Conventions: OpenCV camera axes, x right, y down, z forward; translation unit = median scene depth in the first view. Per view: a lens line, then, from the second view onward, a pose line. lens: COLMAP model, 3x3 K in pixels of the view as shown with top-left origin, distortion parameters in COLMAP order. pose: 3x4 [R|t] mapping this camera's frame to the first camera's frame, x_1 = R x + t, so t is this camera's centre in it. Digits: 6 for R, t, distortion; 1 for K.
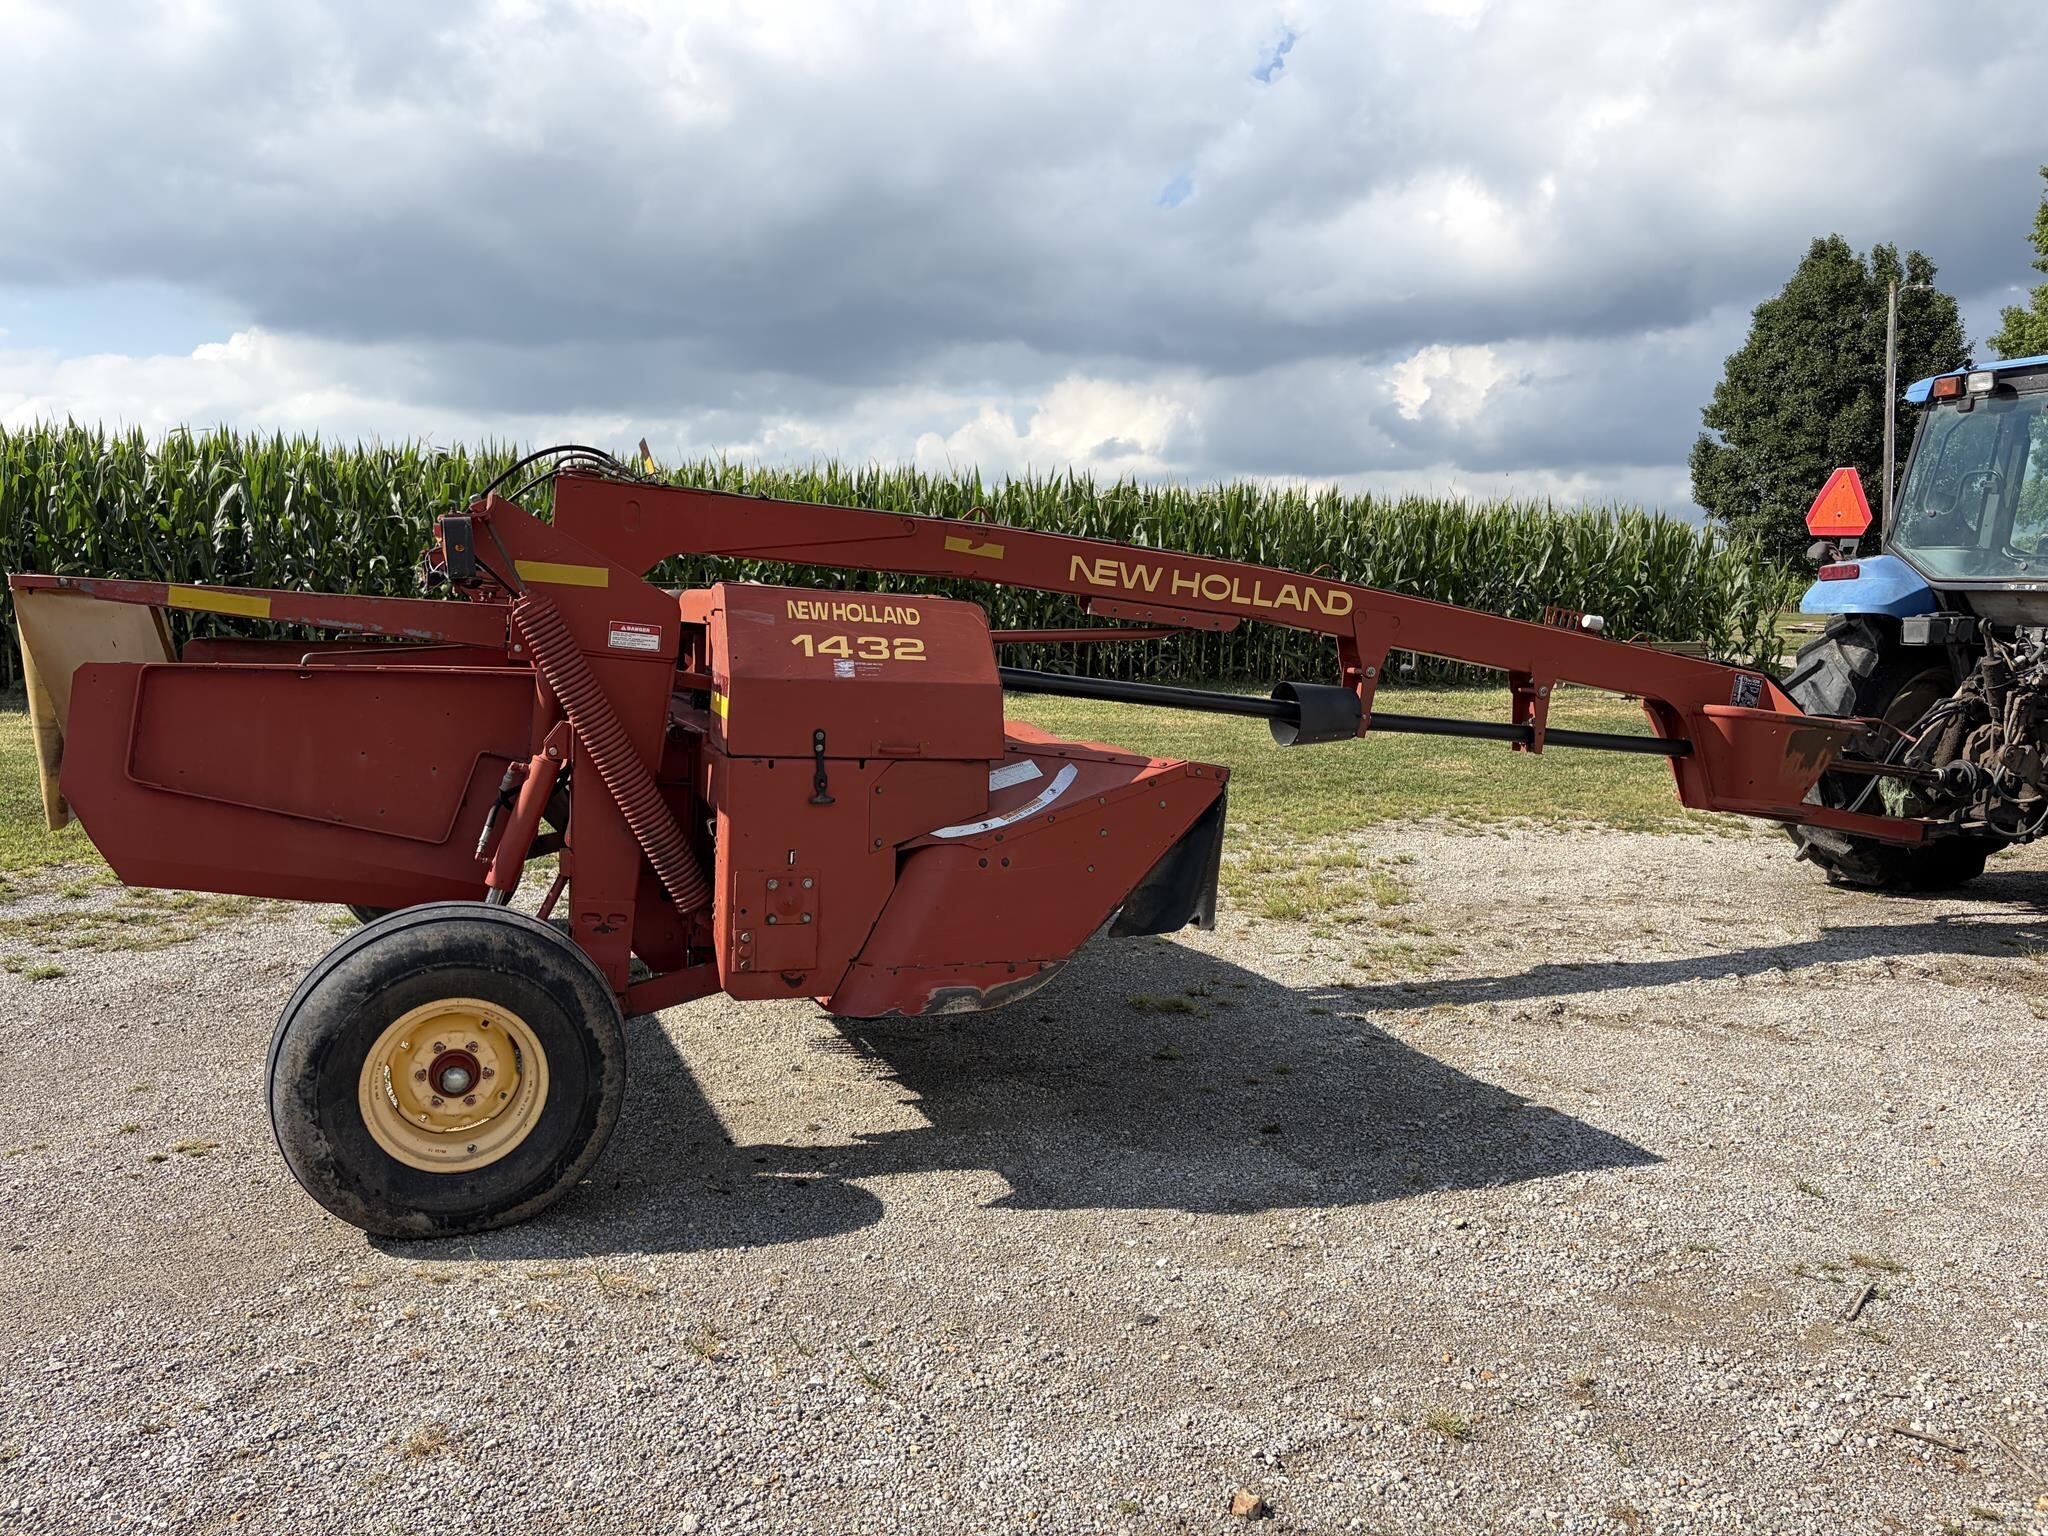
lens RADIAL K [[1525.7, 0, 1022.8], [0, 1525.7, 761.8], [0, 0, 1]] dist [0.059996, -0.083331]
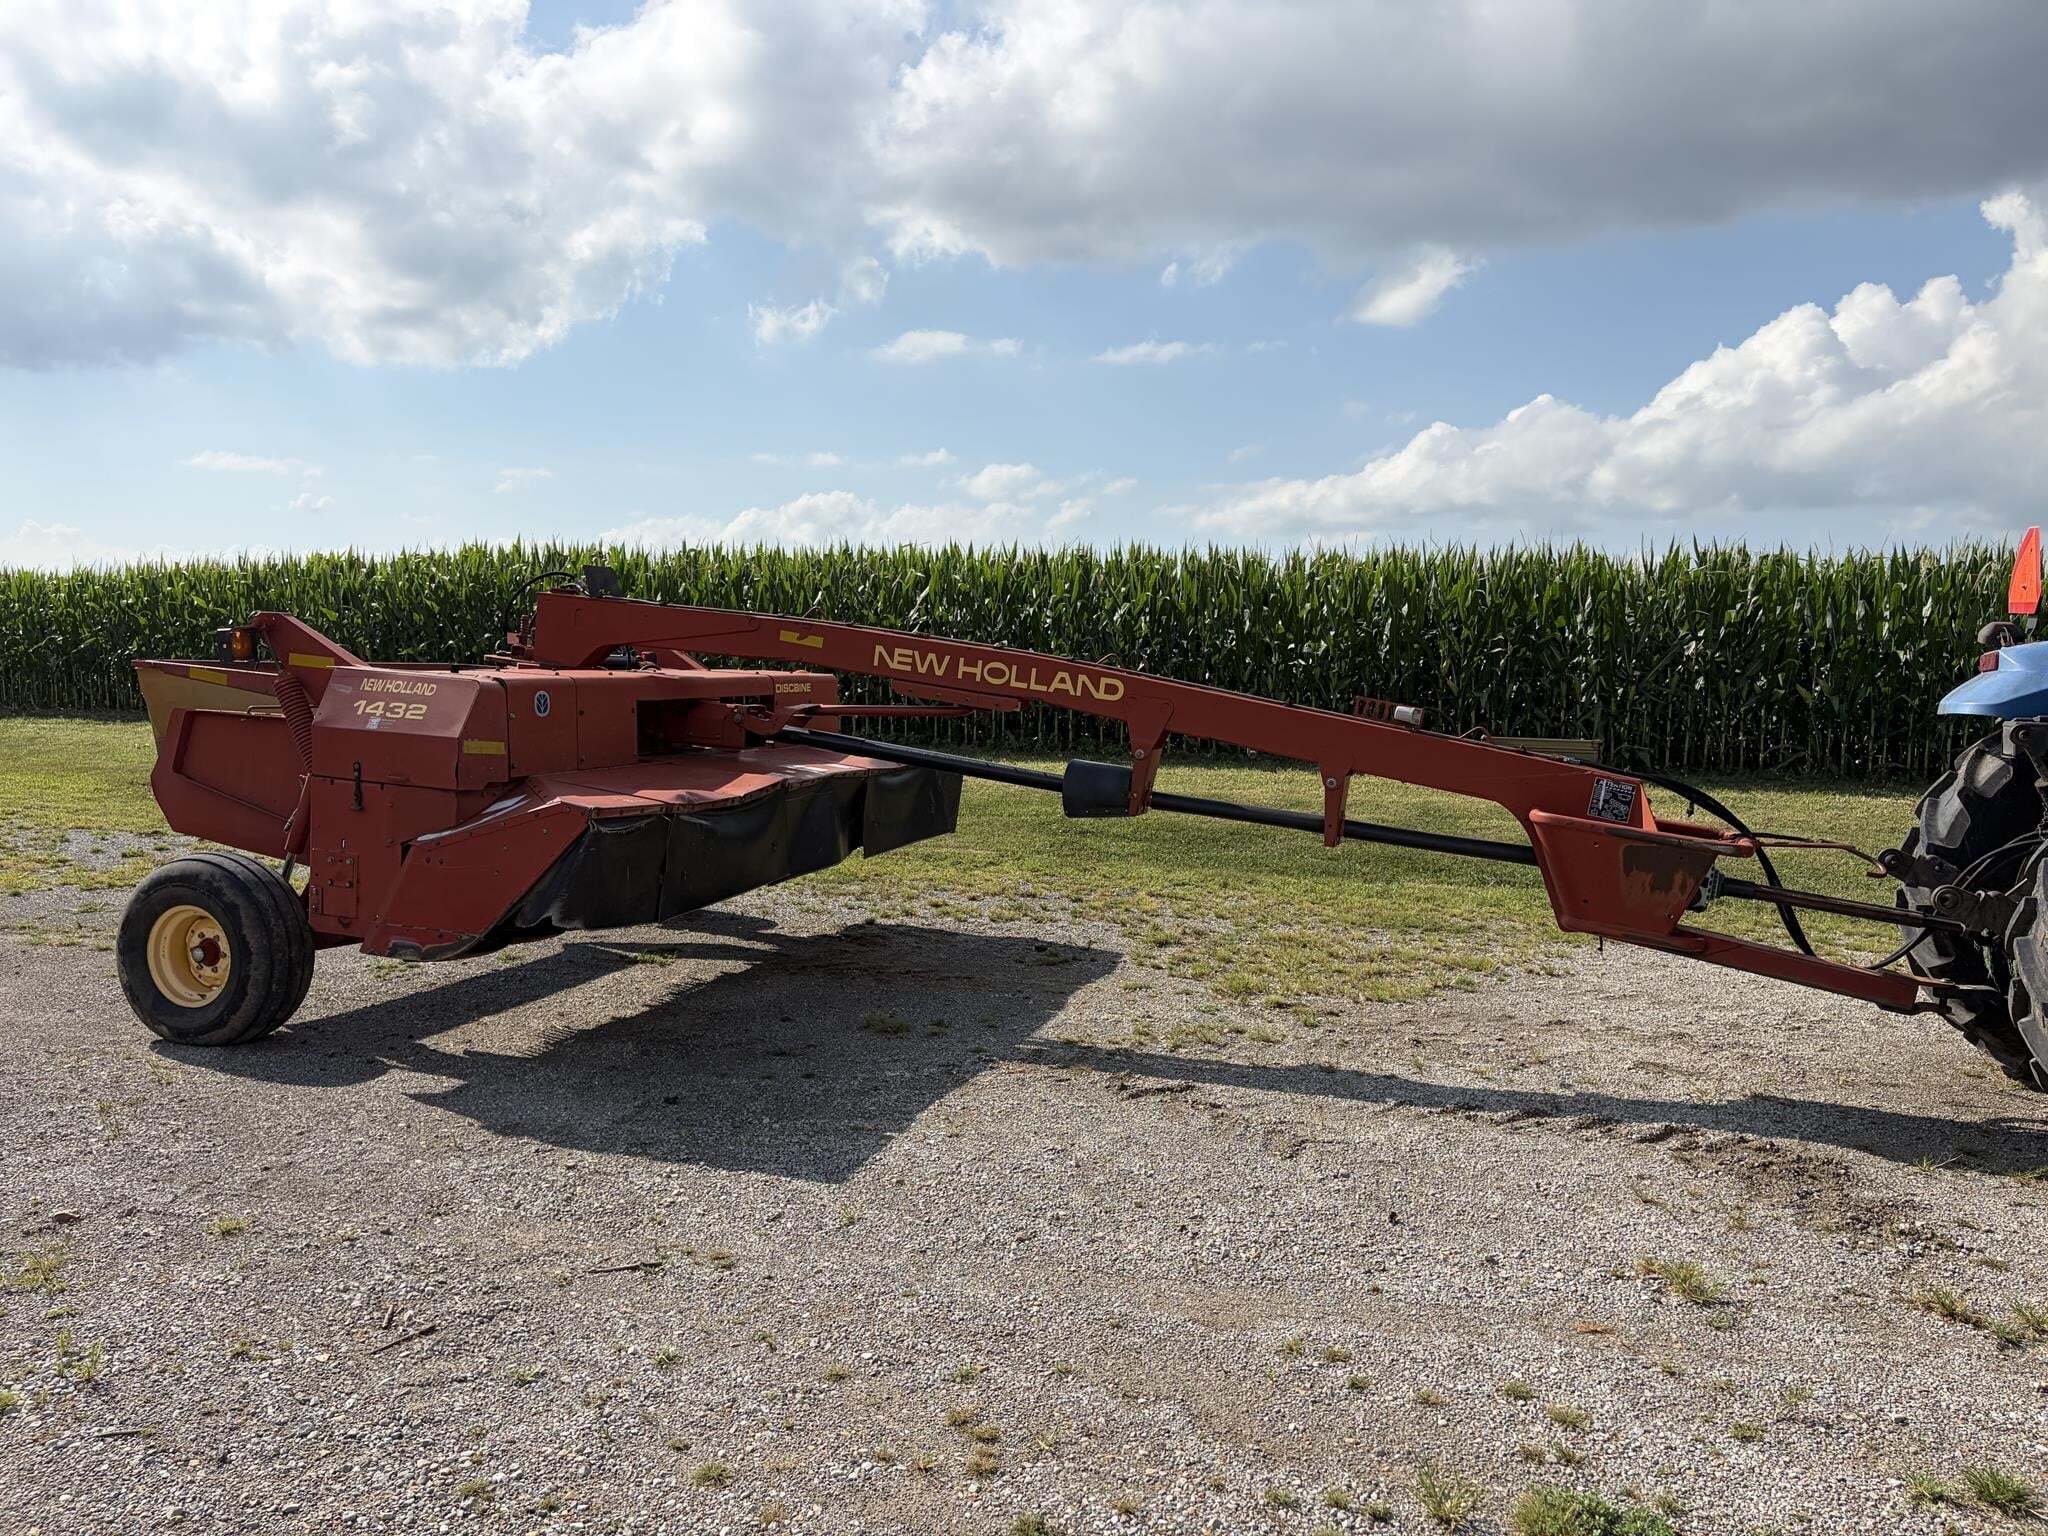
lens RADIAL K [[1568.1, 0, 1036.8], [0, 1568.1, 768.6], [0, 0, 1]] dist [0.026451, -0.006765]
pose [[0.790208, 0.049892, -0.610804, 0.885040], [-0.077792, 0.996784, -0.019221, -0.023619], [0.607881, 0.062704, 0.791548, 0.100414]]
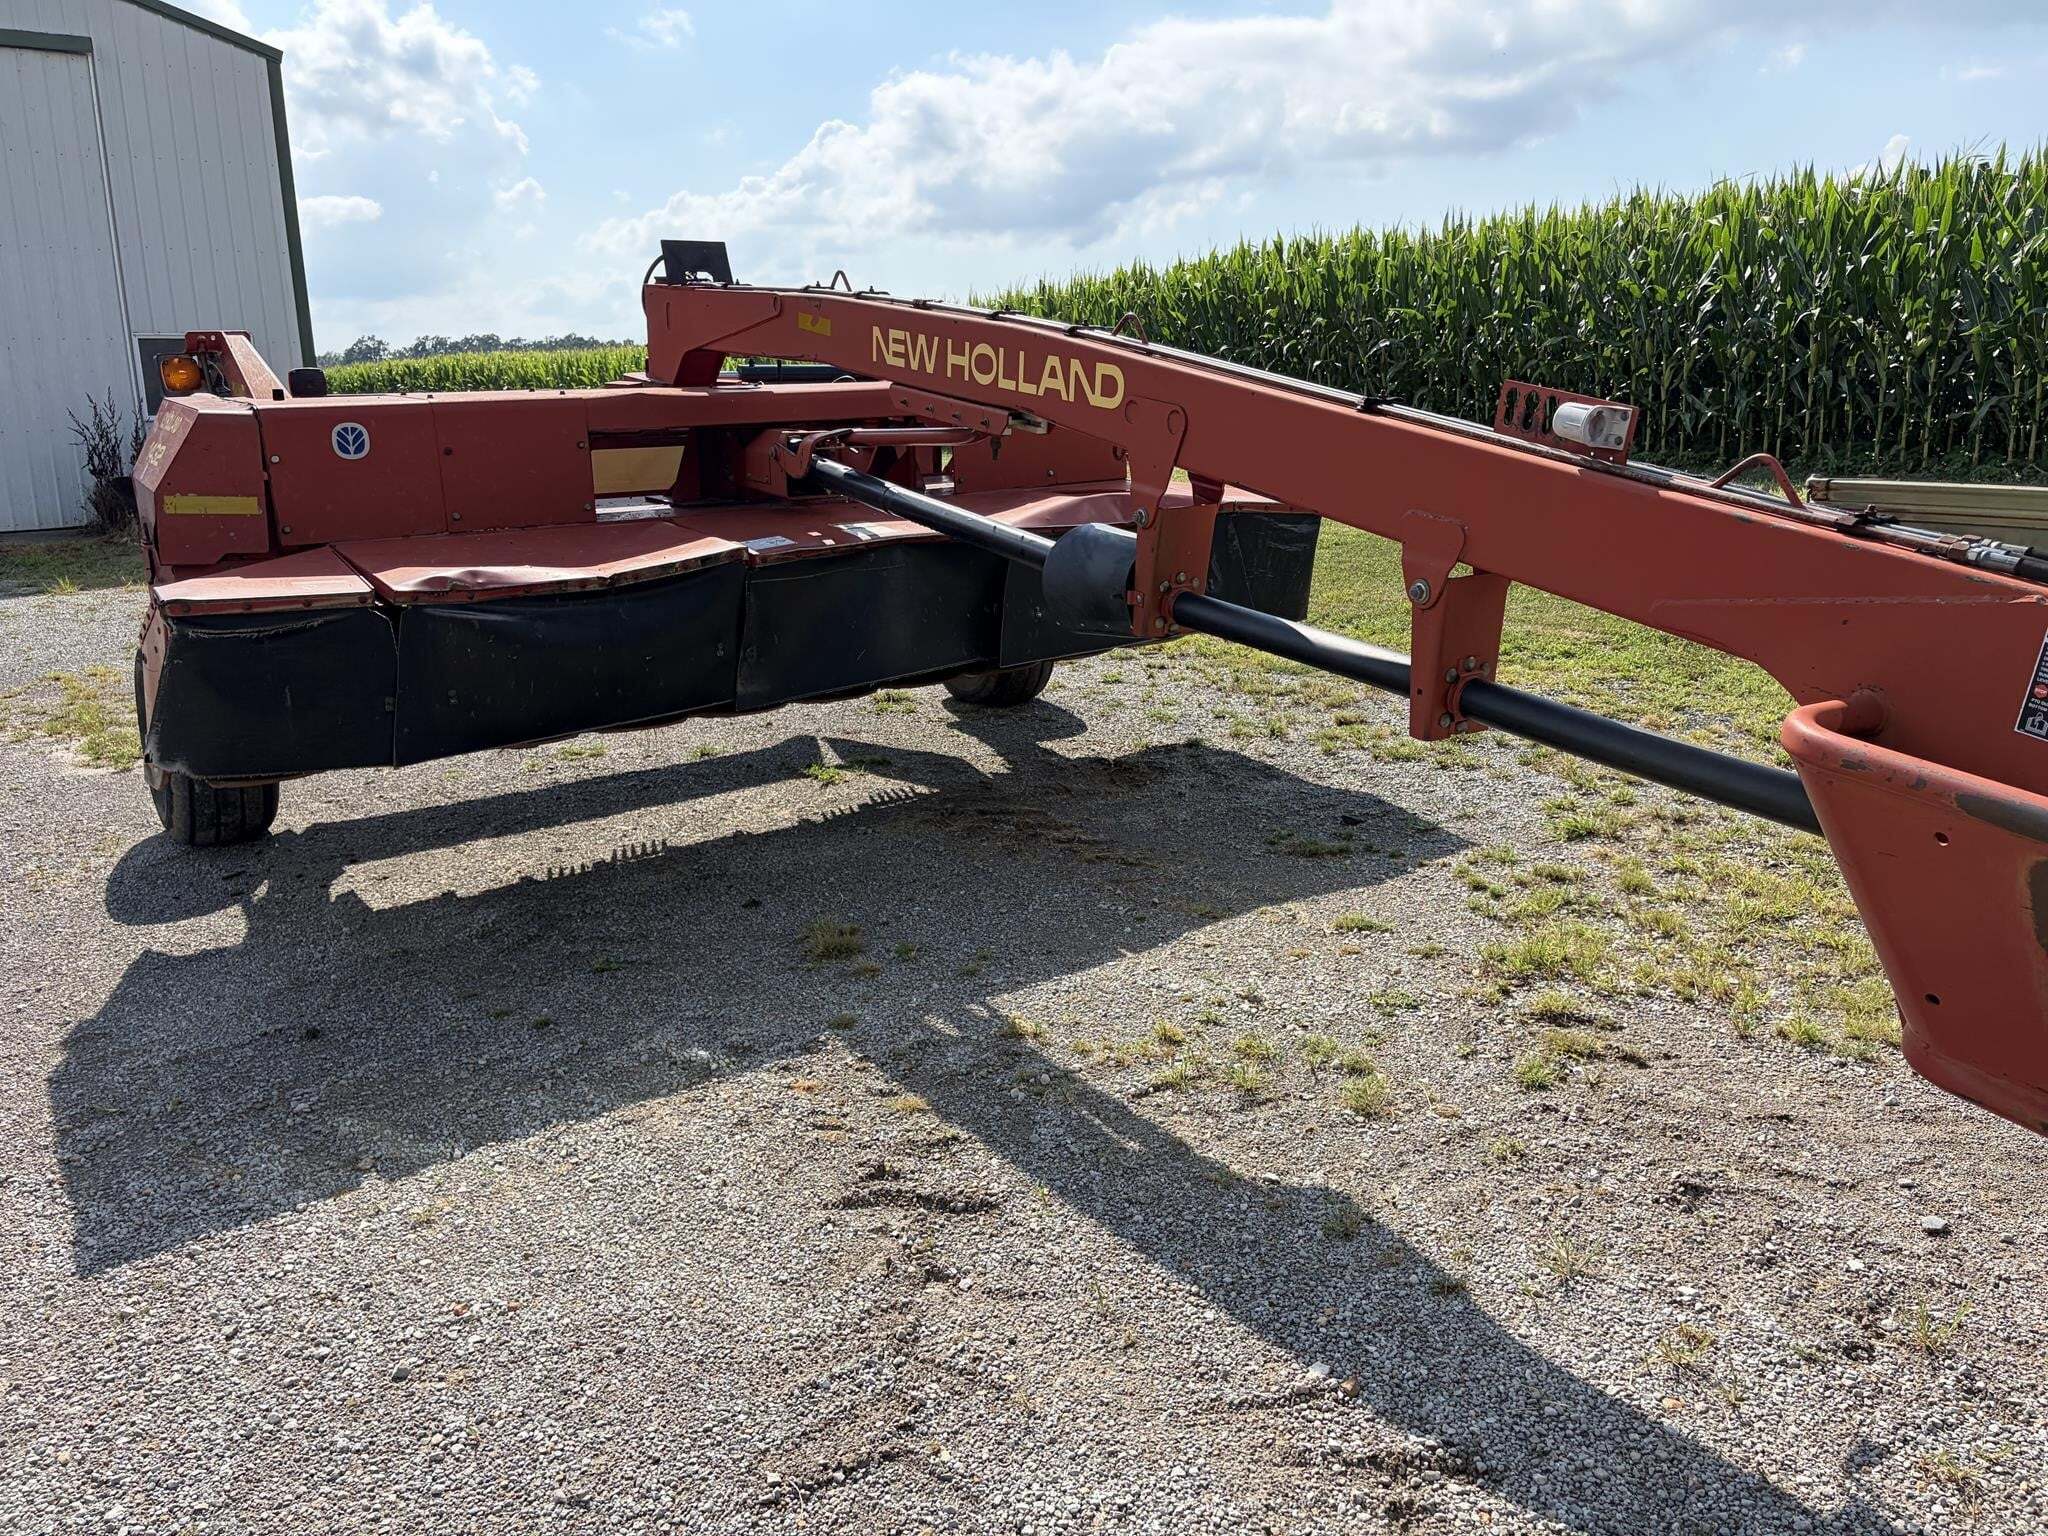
lens RADIAL K [[1539.6, 0, 983.1], [0, 1539.6, 871.0], [0, 0, 1]] dist [0.005525, 0.002956]
pose [[0.242607, 0.281176, -0.928484, 0.804800], [-0.070540, 0.959656, 0.272185, -0.087663], [0.967557, -0.000538, 0.252654, 0.852907]]
